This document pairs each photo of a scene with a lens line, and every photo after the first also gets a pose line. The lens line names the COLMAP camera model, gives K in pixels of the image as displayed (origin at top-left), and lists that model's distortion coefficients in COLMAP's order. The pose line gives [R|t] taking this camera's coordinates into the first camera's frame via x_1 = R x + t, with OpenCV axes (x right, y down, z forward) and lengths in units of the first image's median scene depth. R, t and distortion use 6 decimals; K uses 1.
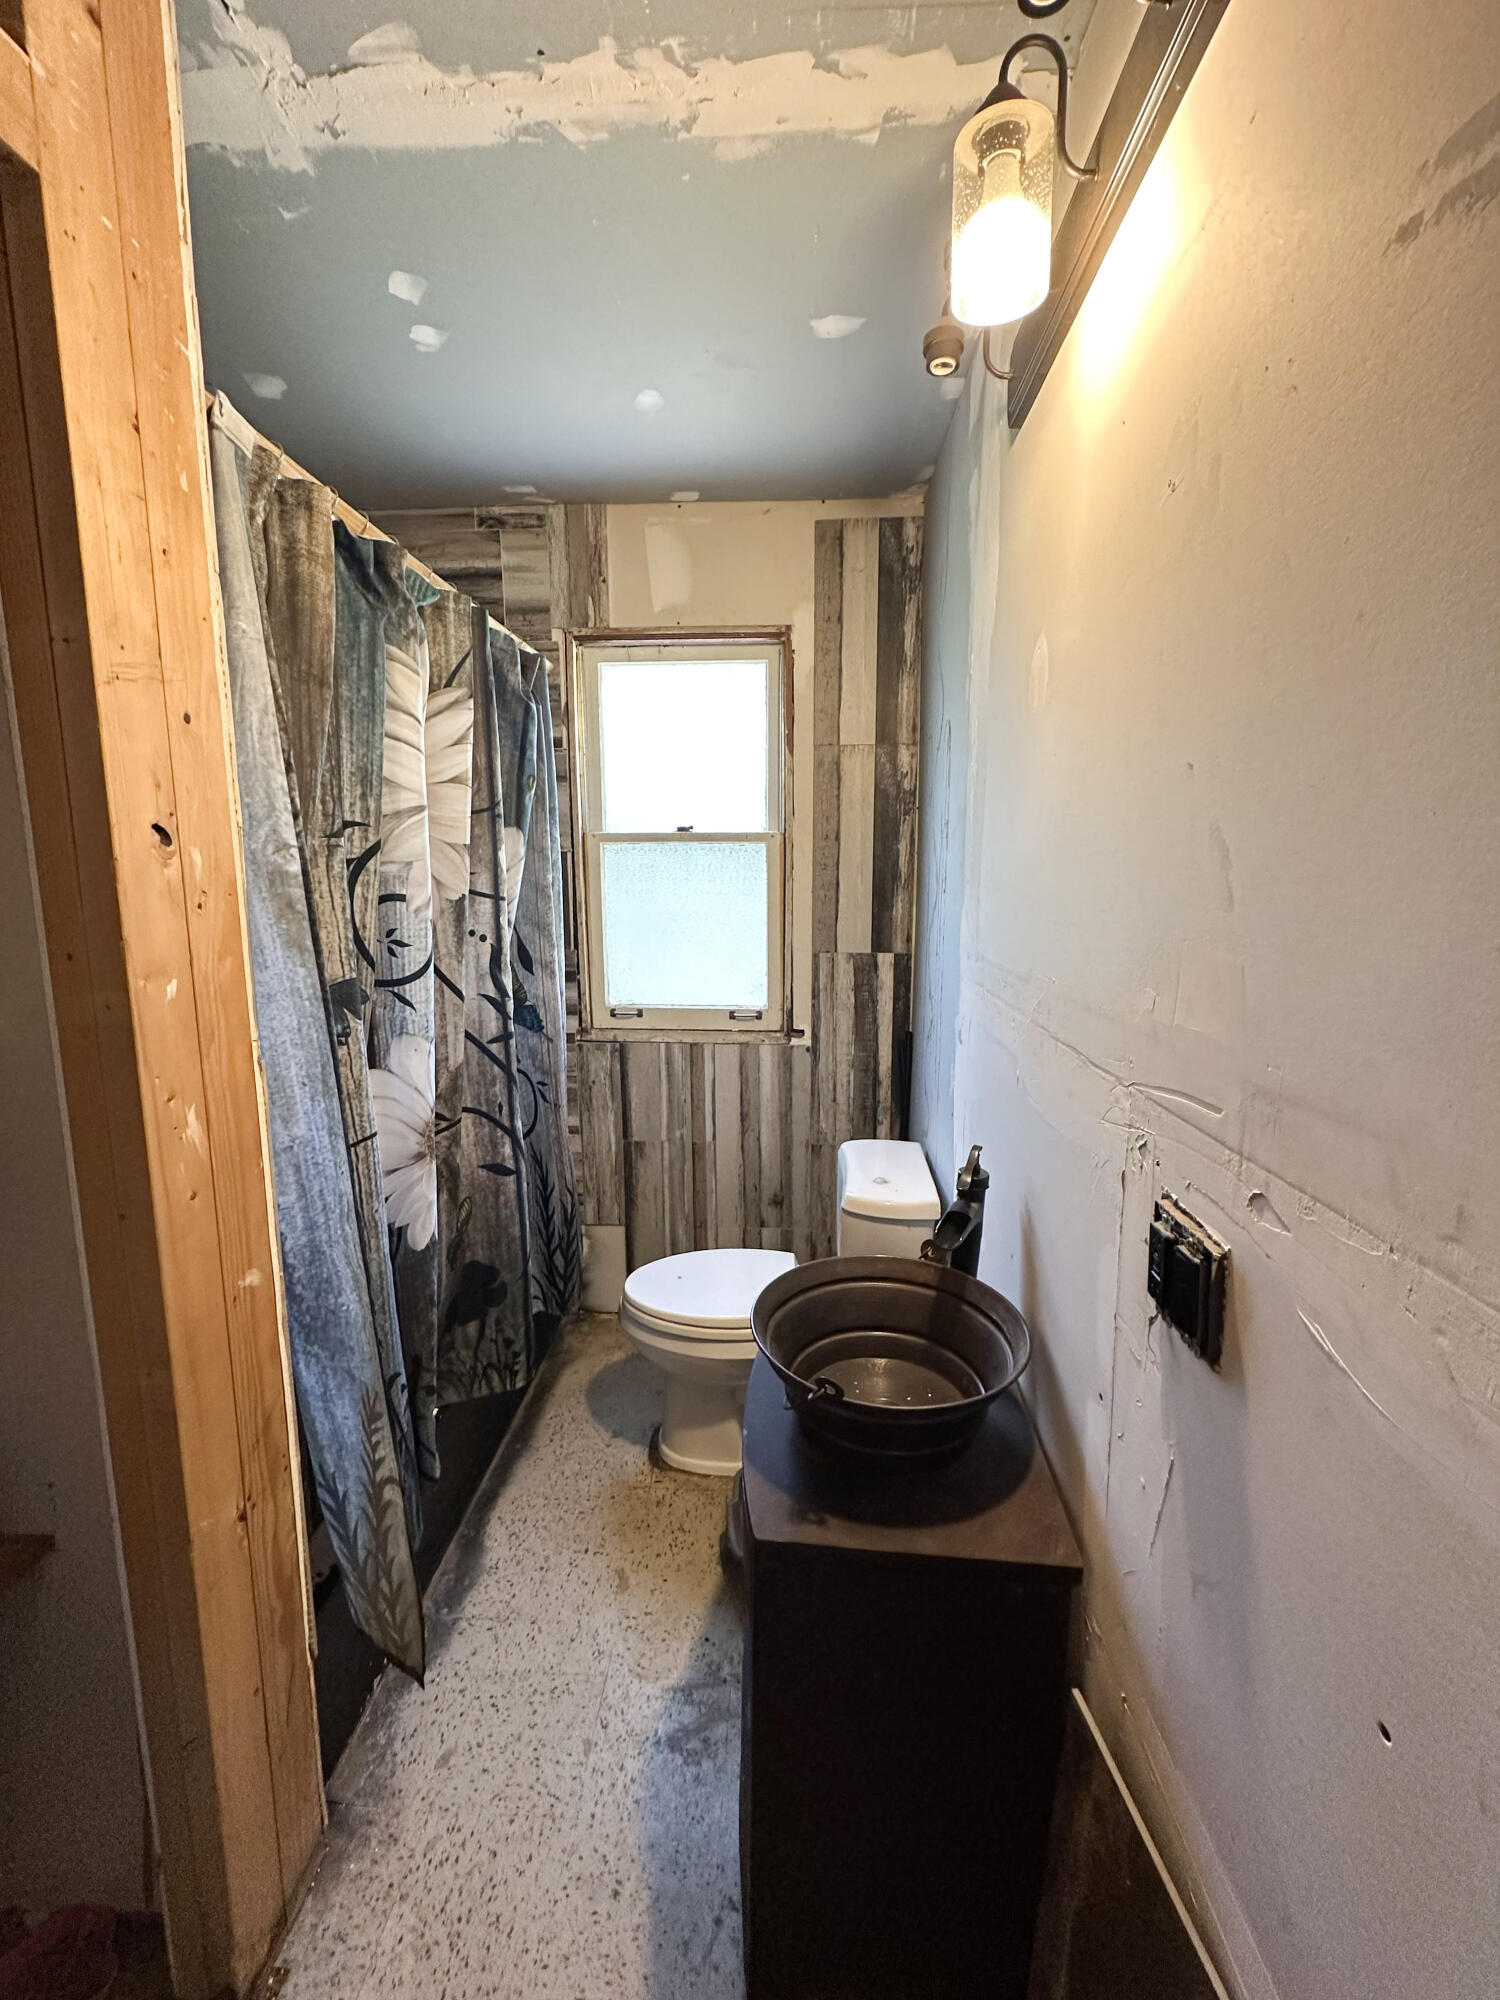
lens RADIAL K [[818.8, 0, 750.8], [0, 818.8, 997.7], [0, 0, 1]] dist [-0.000846, 0.000524]
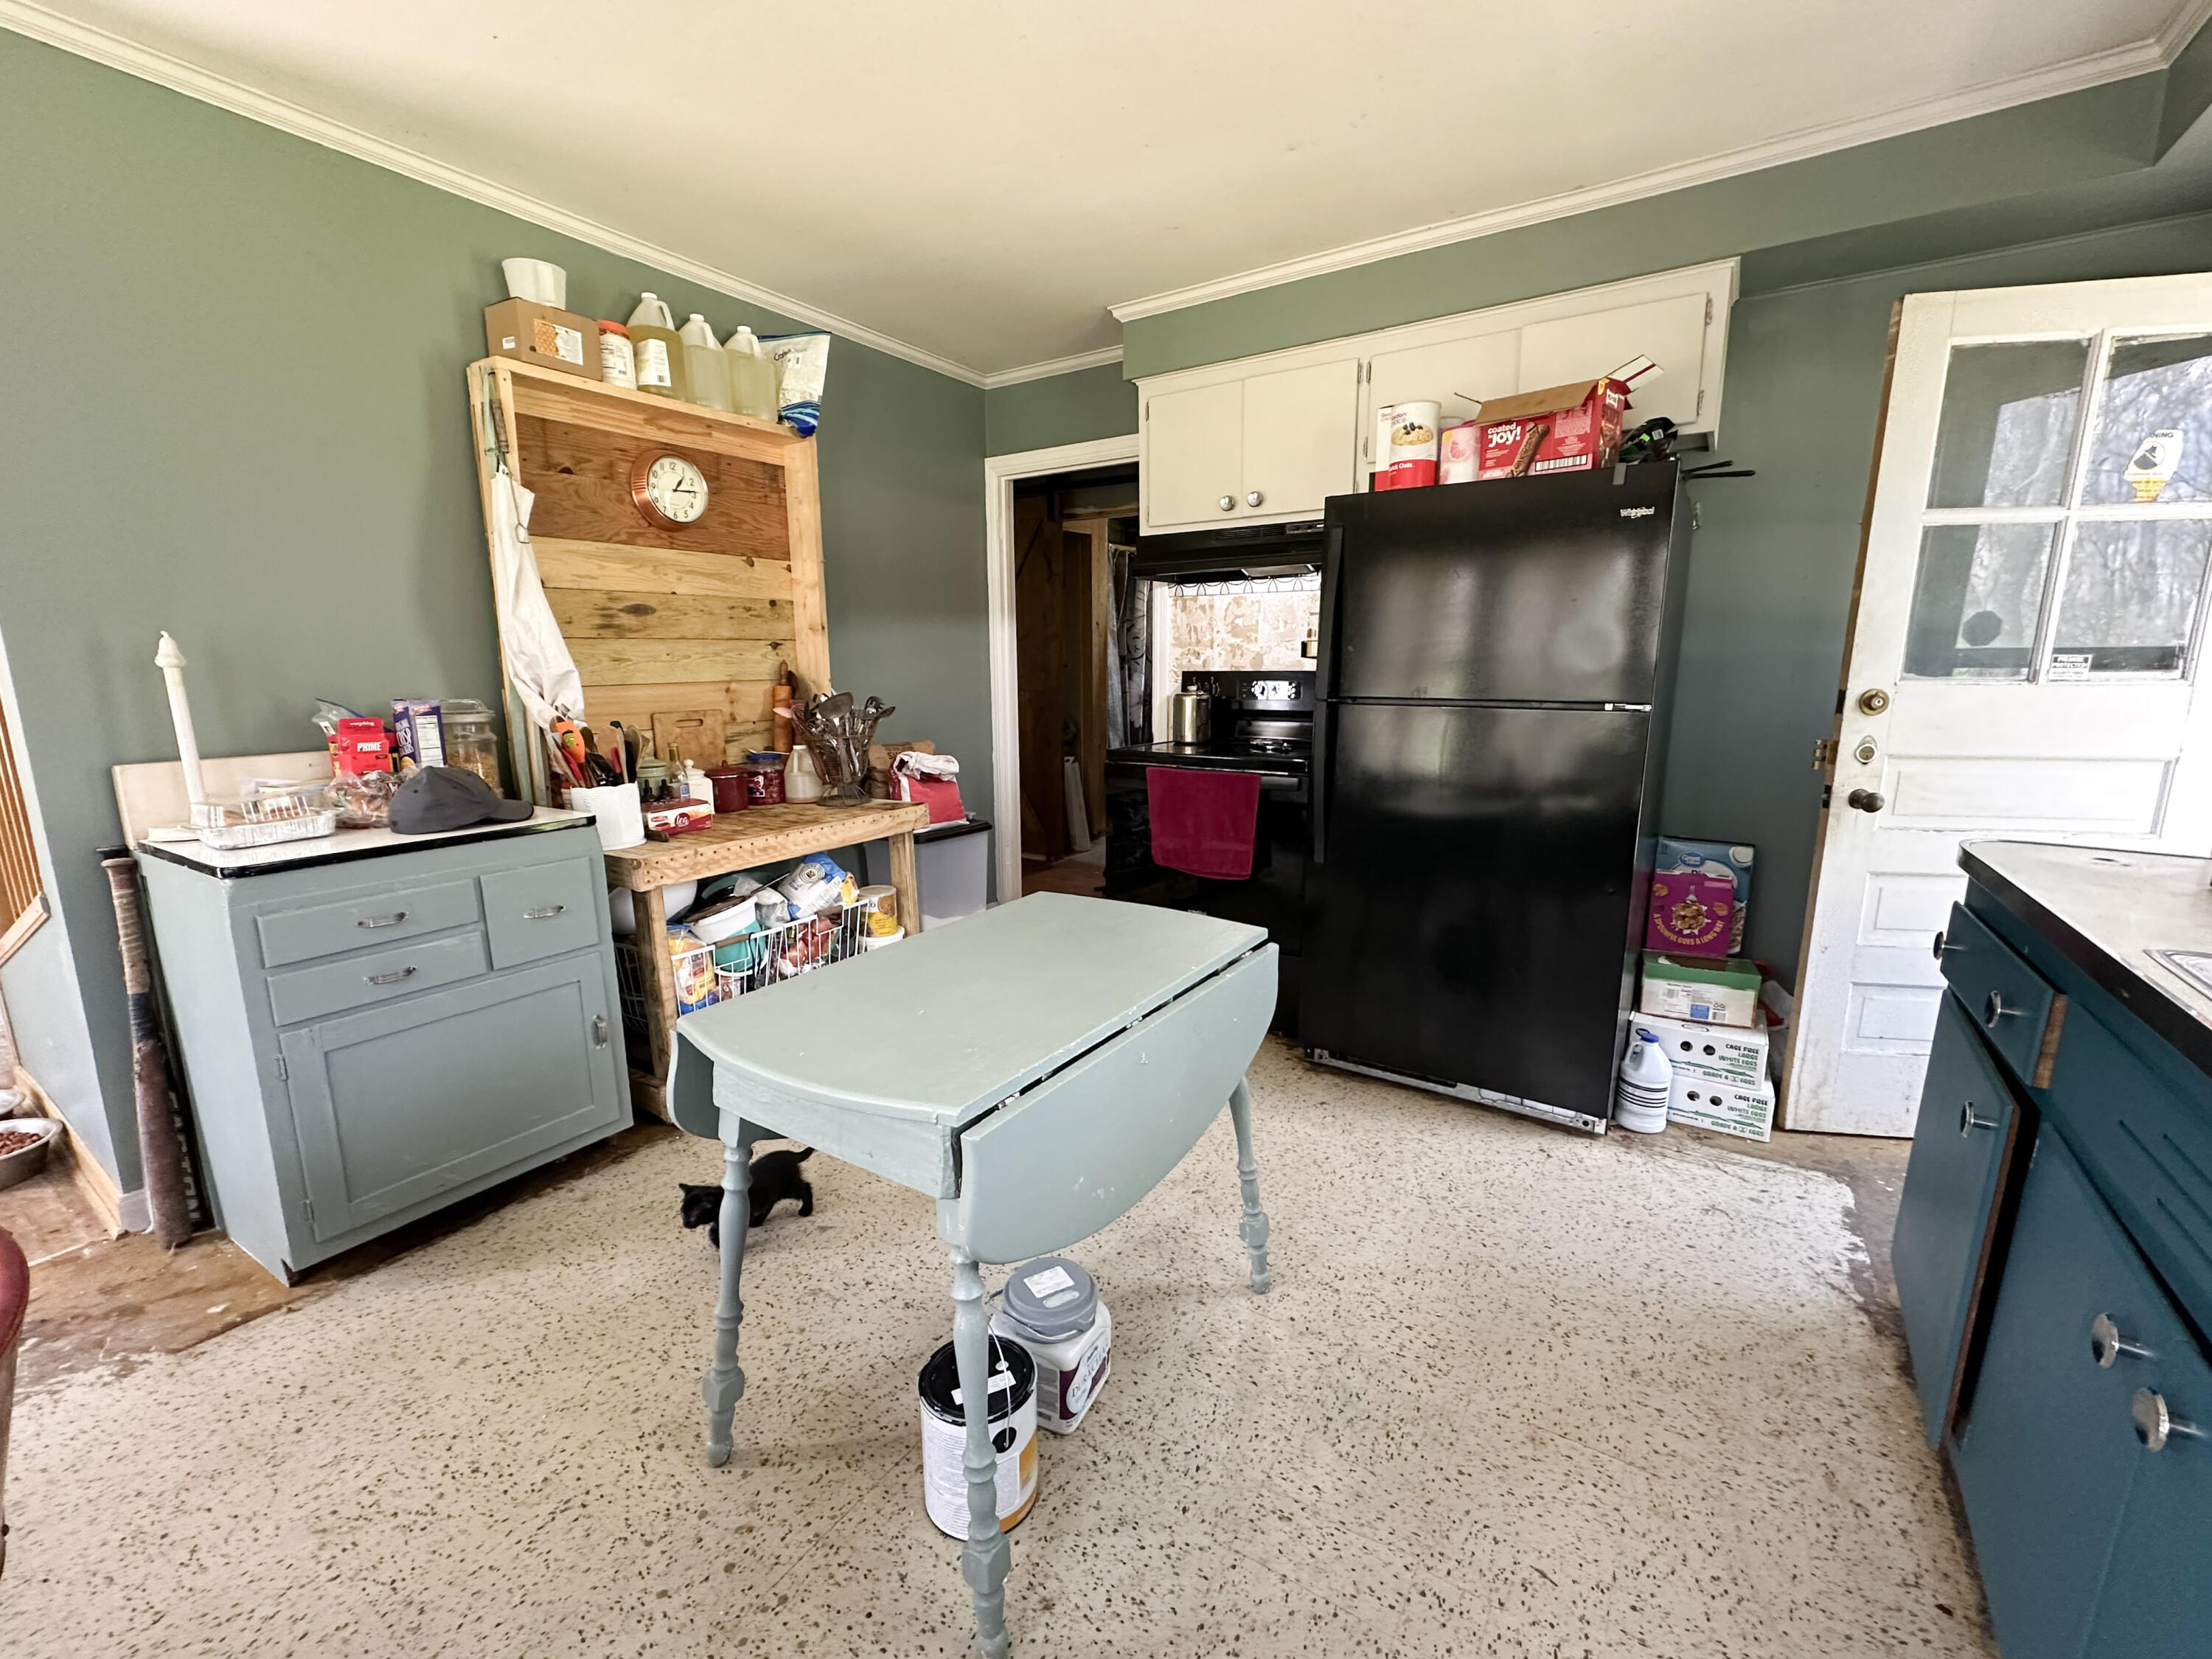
lens RADIAL K [[905.5, 0, 1094.2], [0, 905.5, 829.6], [0, 0, 1]] dist [-0.000846, 0.000524]
pose [[0.870327, 0.085406, -0.485012, 1.741500], [-0.063053, 0.996067, 0.062254, 0.595469], [0.488421, -0.023600, 0.872289, -3.232105]]
